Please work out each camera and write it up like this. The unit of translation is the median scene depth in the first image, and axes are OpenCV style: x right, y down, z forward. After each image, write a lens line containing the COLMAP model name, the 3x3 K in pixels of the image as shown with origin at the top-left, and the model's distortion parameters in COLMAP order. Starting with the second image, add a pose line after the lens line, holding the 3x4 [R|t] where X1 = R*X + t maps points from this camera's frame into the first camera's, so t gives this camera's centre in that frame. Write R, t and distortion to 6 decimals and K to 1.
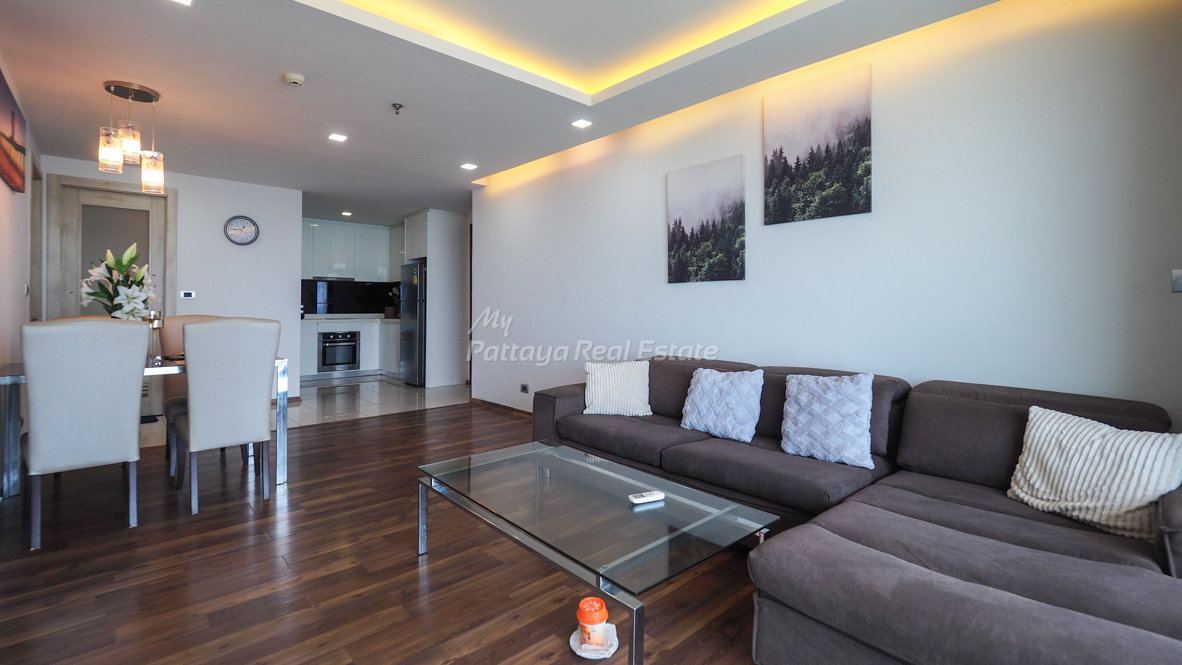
lens RADIAL K [[520.8, 0, 590.2], [0, 520.8, 307.5], [0, 0, 1]] dist [-0.002029, -0.000216]
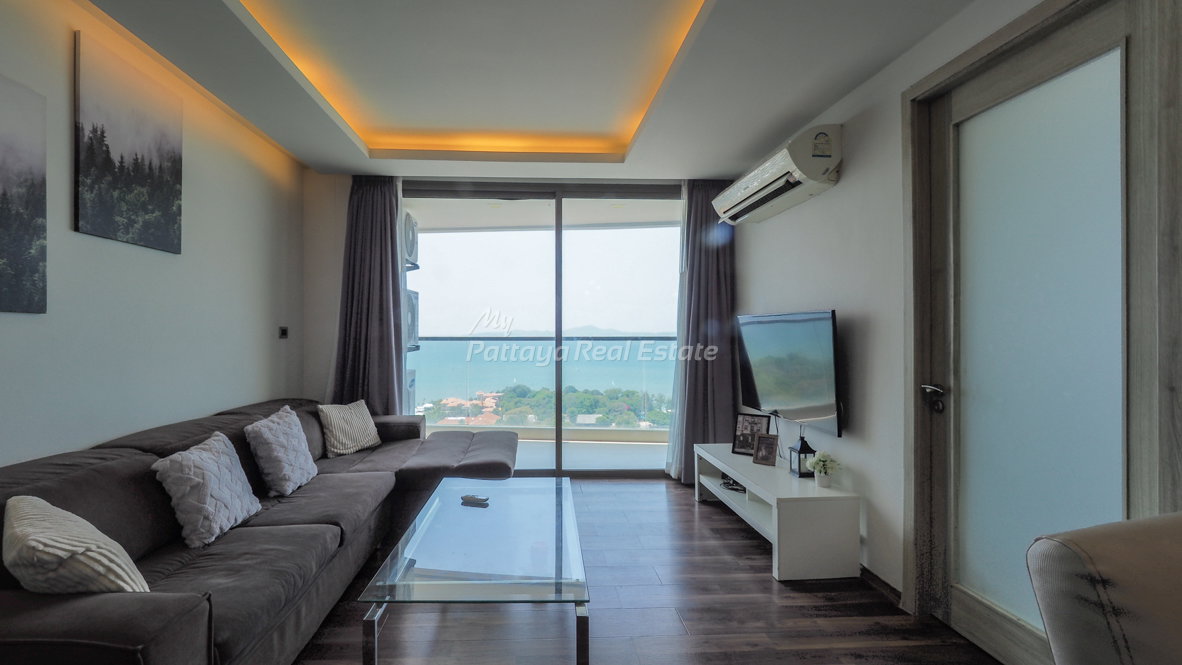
lens RADIAL K [[496.5, 0, 556.7], [0, 496.5, 332.6], [0, 0, 1]] dist [-0.016529, -0.000145]
pose [[-0.767536, -0.001221, 0.641005, -0.486878], [-0.002900, 0.999995, -0.001568, -0.033017], [-0.640999, -0.003063, -0.767535, 1.048709]]
